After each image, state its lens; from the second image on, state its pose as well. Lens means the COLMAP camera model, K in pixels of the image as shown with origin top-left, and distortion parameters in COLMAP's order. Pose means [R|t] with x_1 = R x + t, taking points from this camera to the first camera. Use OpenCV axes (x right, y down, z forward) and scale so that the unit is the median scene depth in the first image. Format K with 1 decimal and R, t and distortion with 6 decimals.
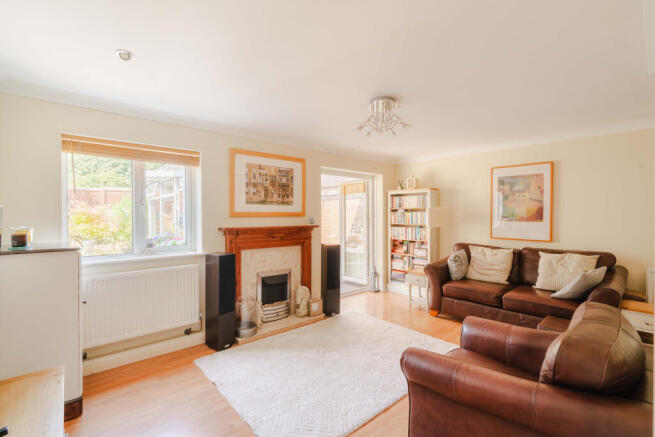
lens RADIAL K [[300.1, 0, 327.3], [0, 300.1, 215.5], [0, 0, 1]] dist [-0.000963, 0.000652]
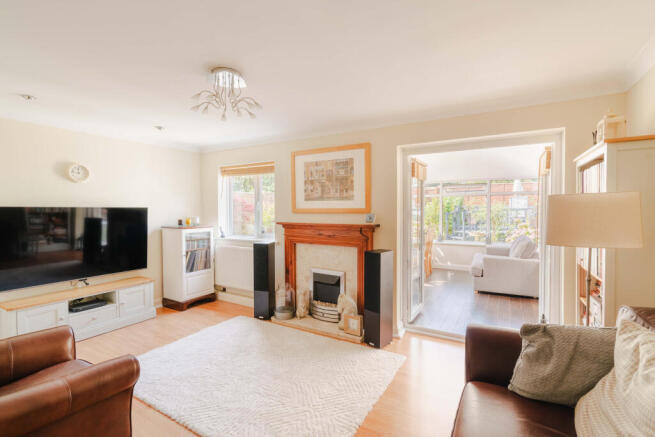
lens RADIAL K [[300.1, 0, 327.3], [0, 300.1, 215.5], [0, 0, 1]] dist [-0.000963, 0.000652]
pose [[0.312176, 0.017499, -0.949863, 0.690641], [-0.003022, 0.999844, 0.017426, -0.004763], [0.950019, -0.002570, 0.312180, 0.662293]]
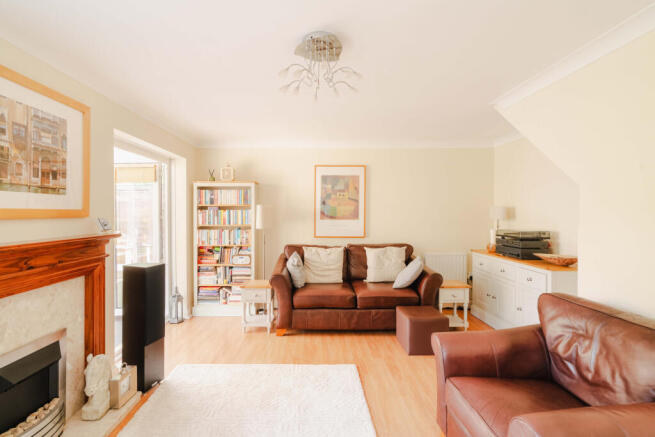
lens RADIAL K [[303.9, 0, 311.6], [0, 303.9, 212.4], [0, 0, 1]] dist [-0.000643, 0.000212]
pose [[0.665190, -0.001196, 0.746674, -0.218172], [0.005046, 0.999983, -0.002893, -0.002723], [-0.746657, 0.005692, 0.665184, 0.378199]]
